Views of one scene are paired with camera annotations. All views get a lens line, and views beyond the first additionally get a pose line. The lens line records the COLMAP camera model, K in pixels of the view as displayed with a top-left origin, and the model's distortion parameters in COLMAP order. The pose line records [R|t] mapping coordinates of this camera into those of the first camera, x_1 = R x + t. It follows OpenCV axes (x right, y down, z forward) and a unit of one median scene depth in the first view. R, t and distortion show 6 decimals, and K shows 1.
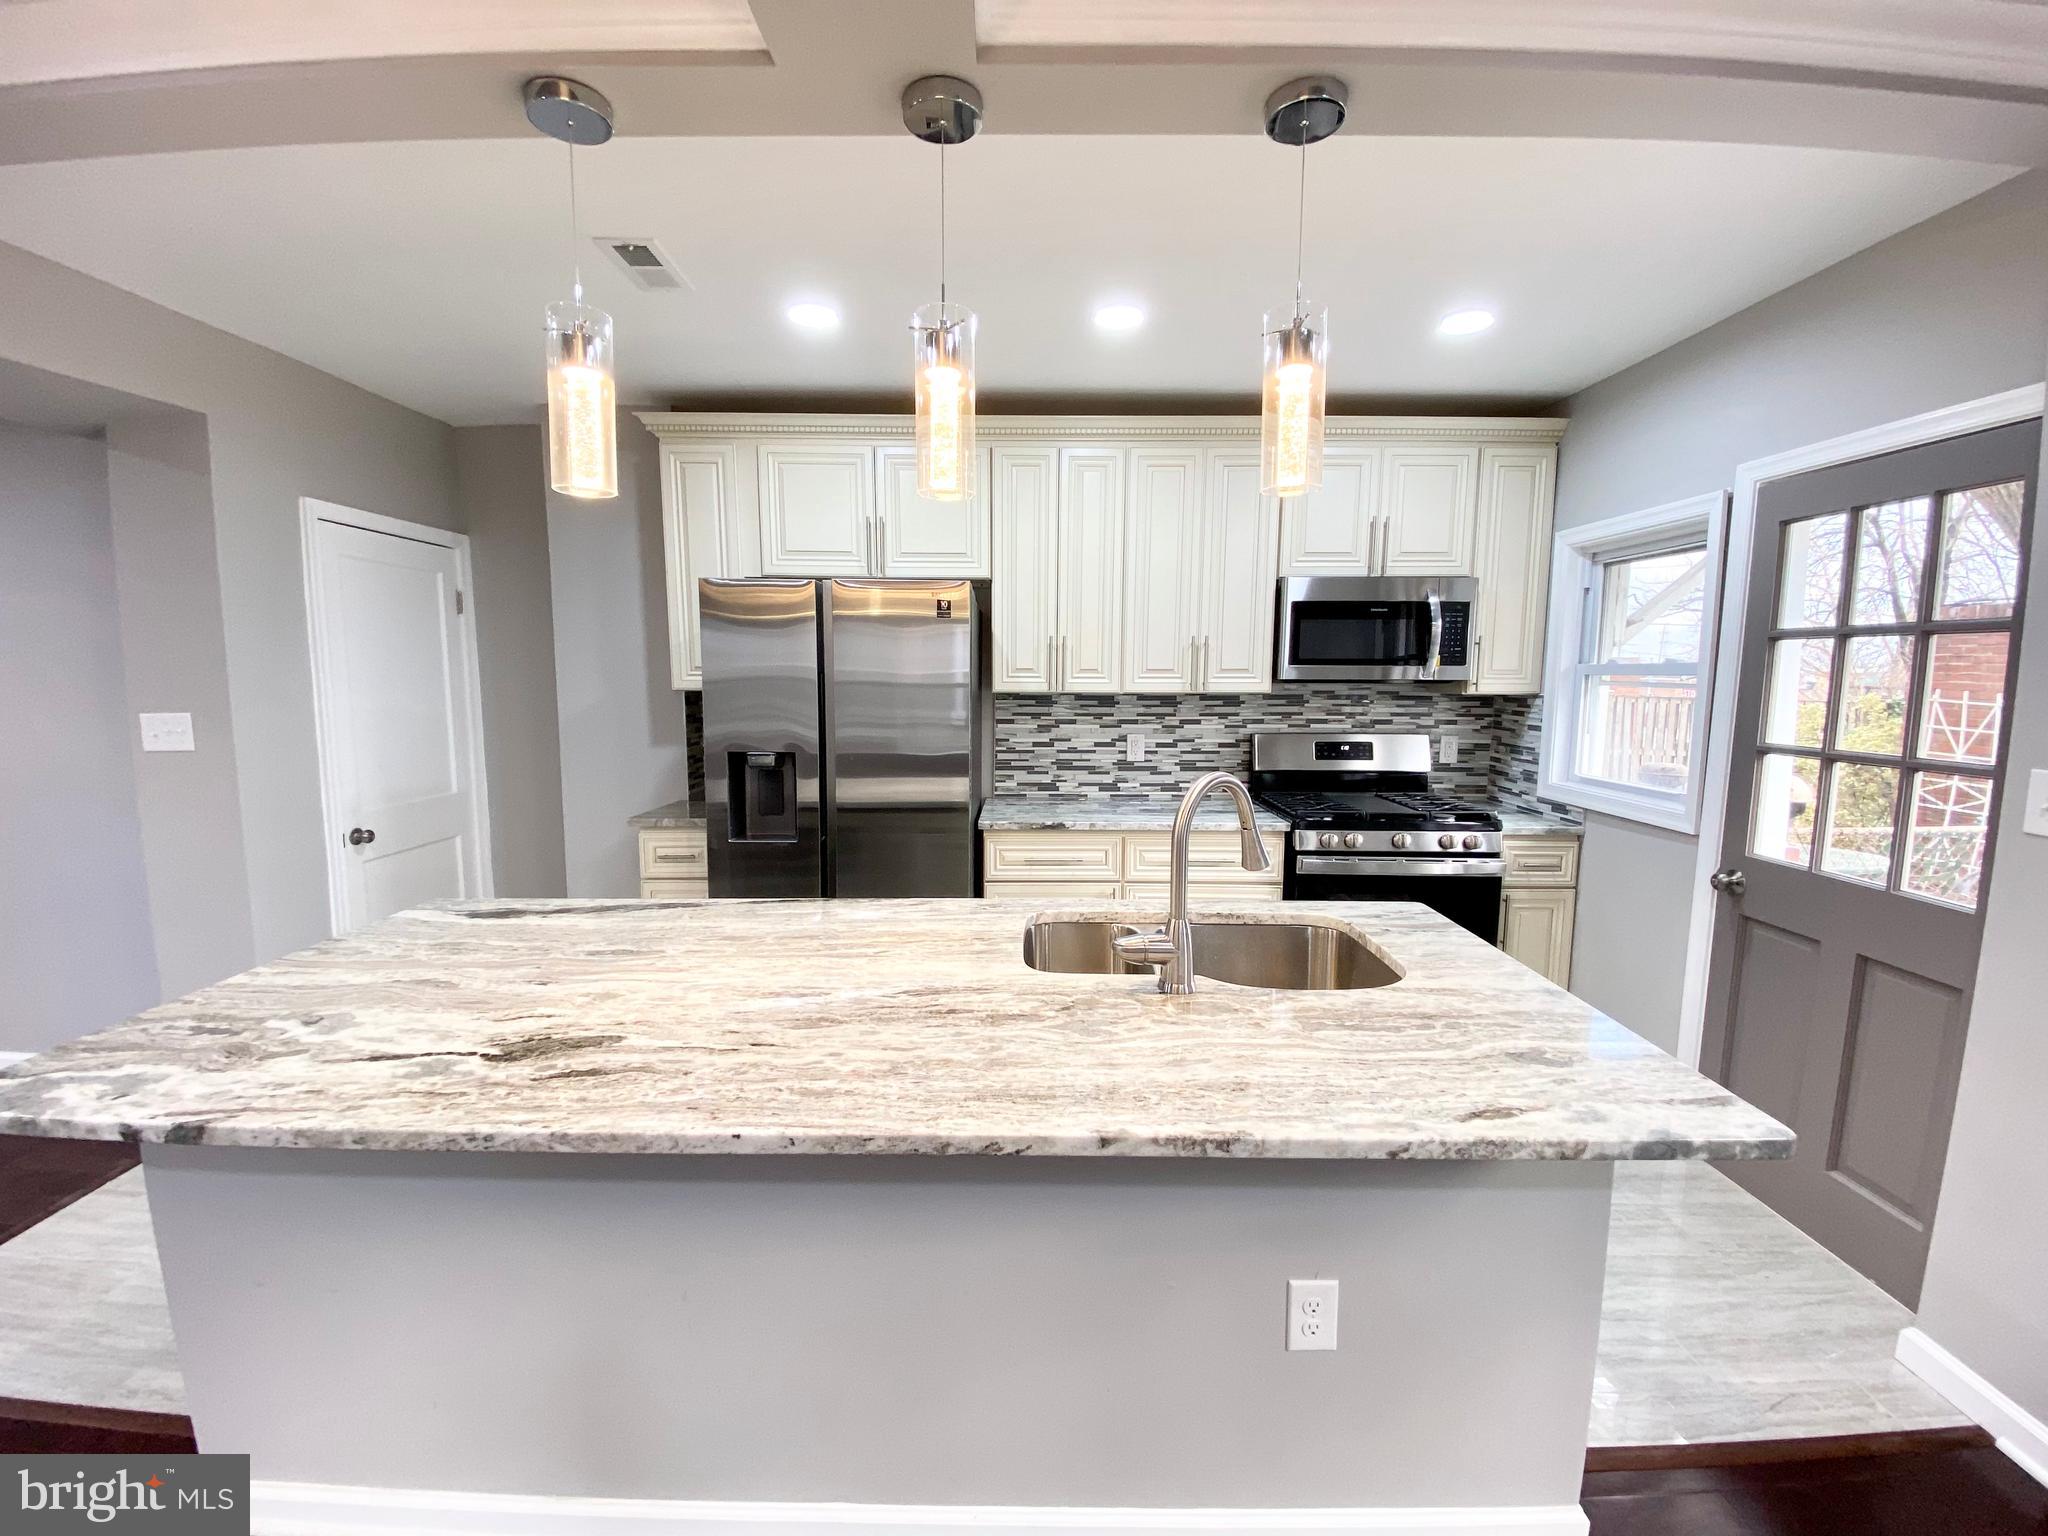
lens RADIAL K [[828.2, 0, 1012.6], [0, 828.2, 763.1], [0, 0, 1]] dist [0.011211, -0.014616]
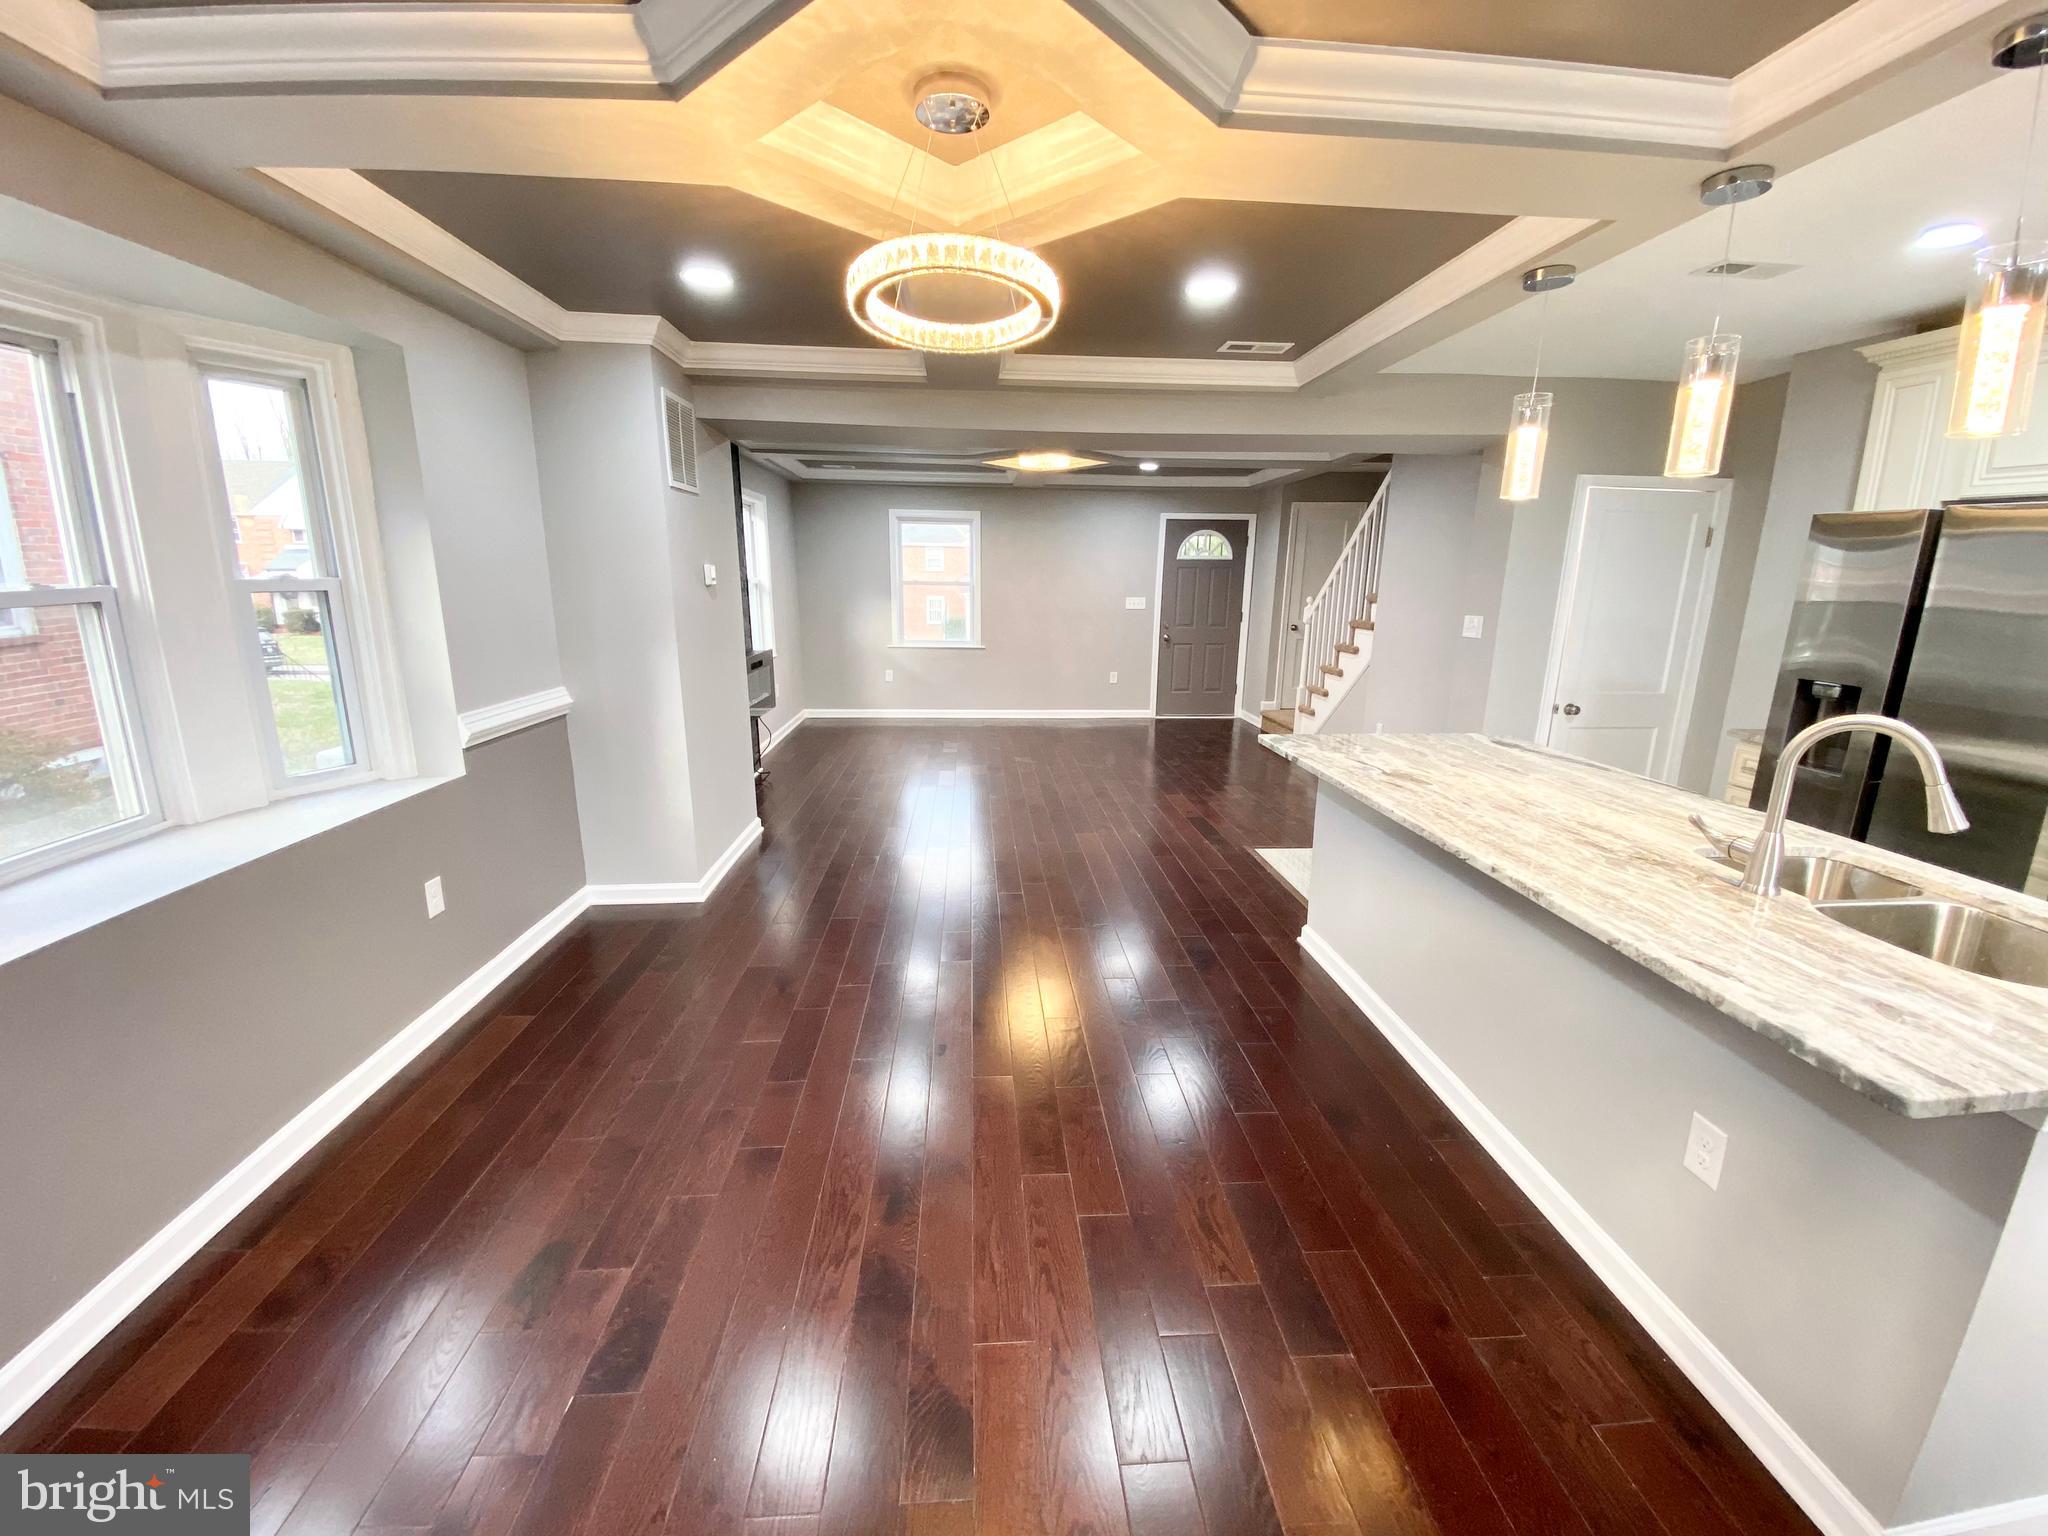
lens RADIAL K [[828.2, 0, 1042.3], [0, 828.2, 777.3], [0, 0, 1]] dist [0.011211, -0.014616]
pose [[0.095074, 0.235130, -0.967303, 1.184007], [-0.121720, 0.967159, 0.223132, -0.020104], [0.988001, 0.096526, 0.120571, -0.155420]]
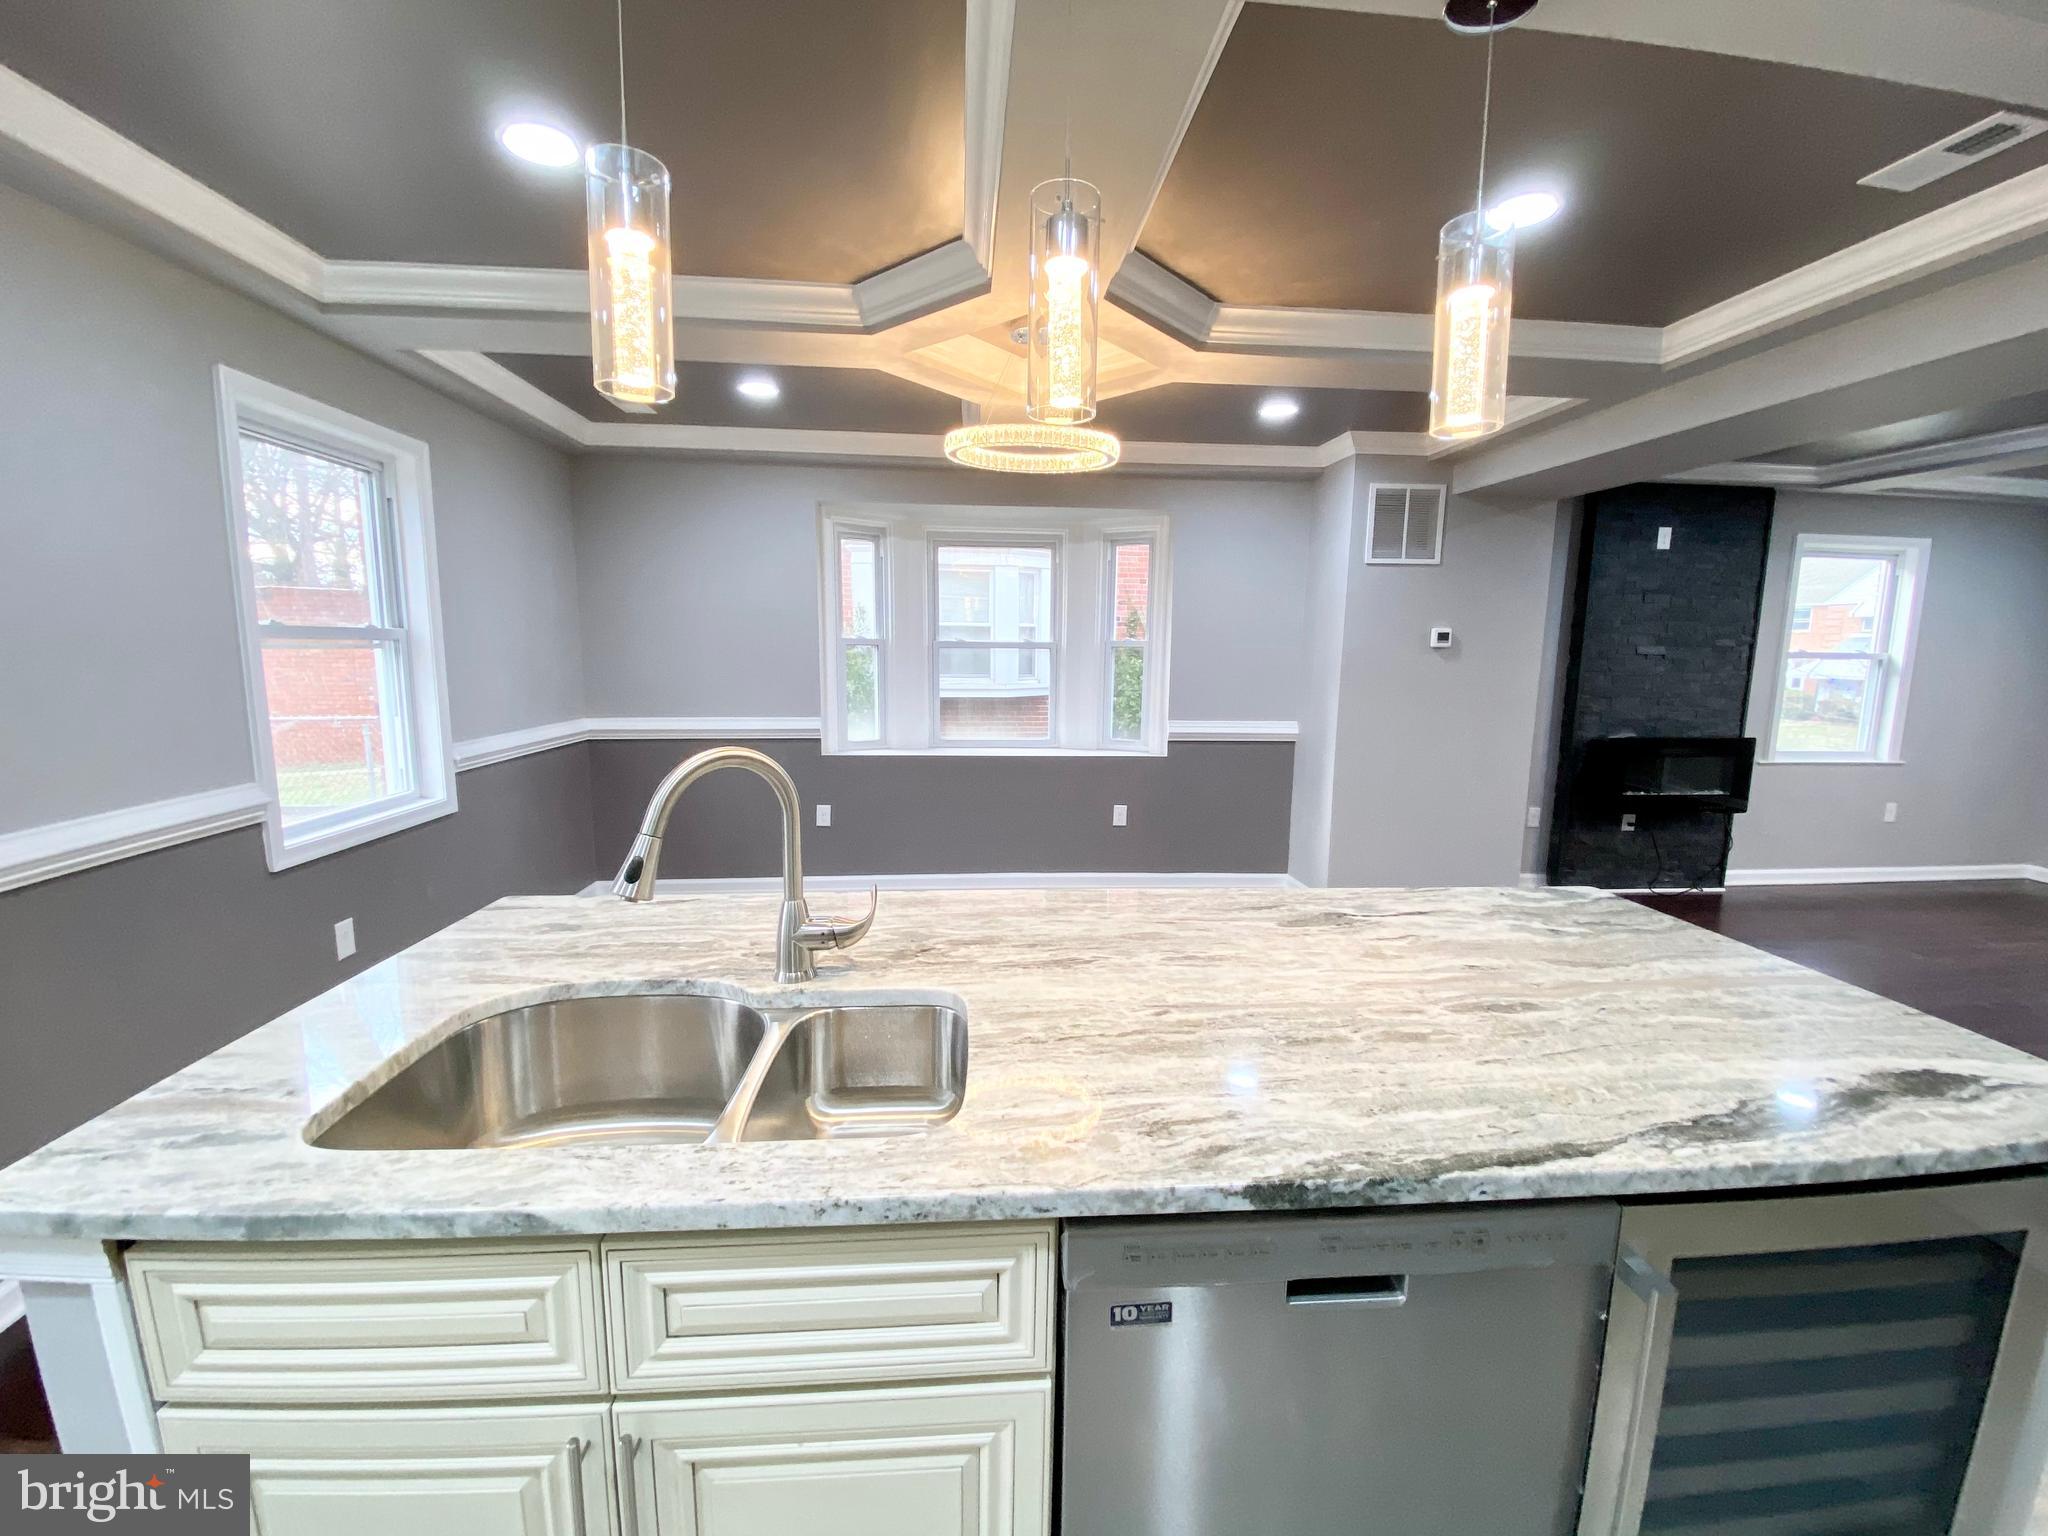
lens RADIAL K [[828.2, 0, 1010.8], [0, 828.2, 766.1], [0, 0, 1]] dist [0.011211, -0.014616]
pose [[-0.996541, -0.004177, -0.082995, 0.040163], [-0.024950, 0.967697, 0.250878, -0.180313], [0.079266, 0.252081, -0.964454, 1.812645]]
